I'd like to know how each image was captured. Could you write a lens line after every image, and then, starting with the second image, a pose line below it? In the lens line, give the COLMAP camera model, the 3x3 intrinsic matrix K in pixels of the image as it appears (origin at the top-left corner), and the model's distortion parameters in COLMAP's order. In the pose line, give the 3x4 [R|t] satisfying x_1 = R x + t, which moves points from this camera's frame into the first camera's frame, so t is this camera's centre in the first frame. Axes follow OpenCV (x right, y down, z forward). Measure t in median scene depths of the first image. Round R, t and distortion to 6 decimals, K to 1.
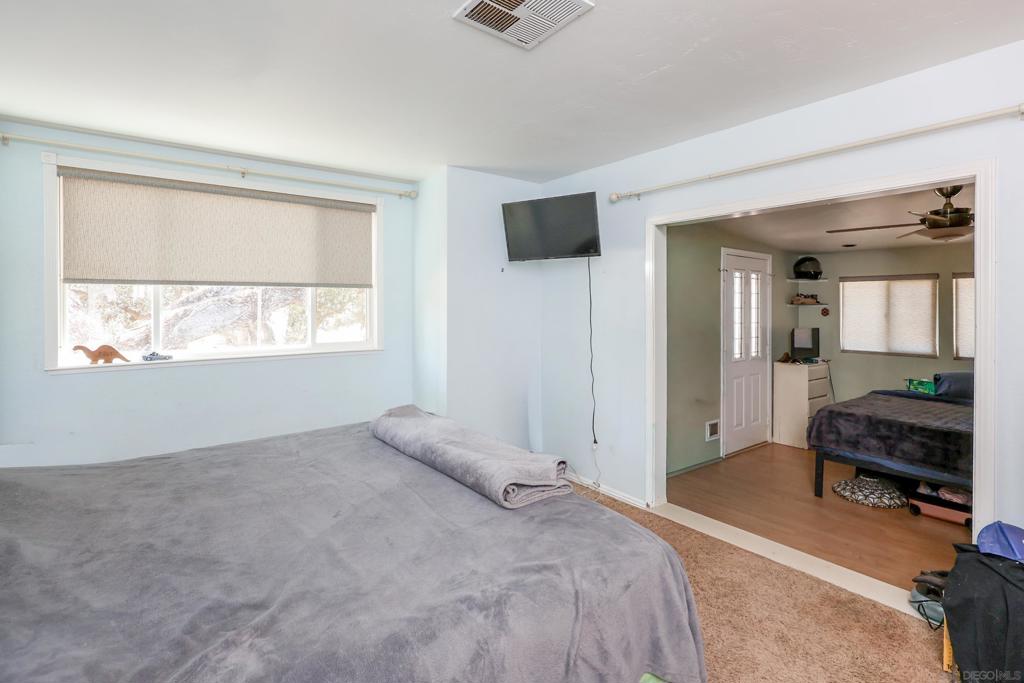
lens RADIAL K [[498.4, 0, 513.5], [0, 498.4, 307.9], [0, 0, 1]] dist [0.003790, 0.000435]
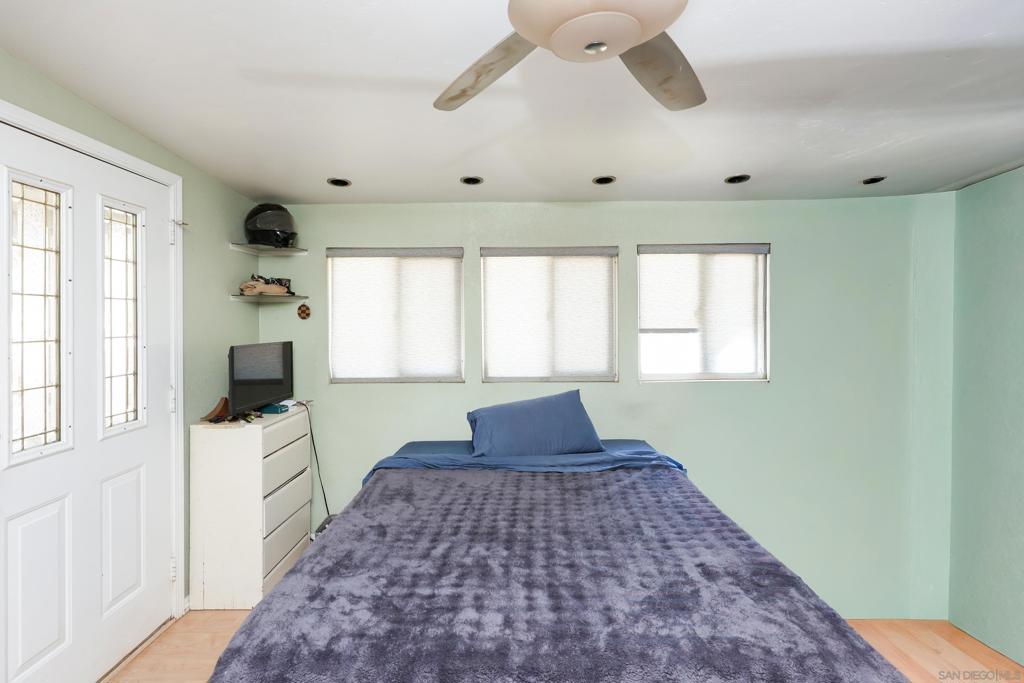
lens RADIAL K [[498.4, 0, 513.5], [0, 498.4, 307.9], [0, 0, 1]] dist [0.003790, 0.000435]
pose [[0.613596, 0.004435, 0.789607, 0.346784], [0.009887, 0.999863, -0.013299, 0.014538], [-0.789558, 0.015967, 0.613468, 0.502111]]
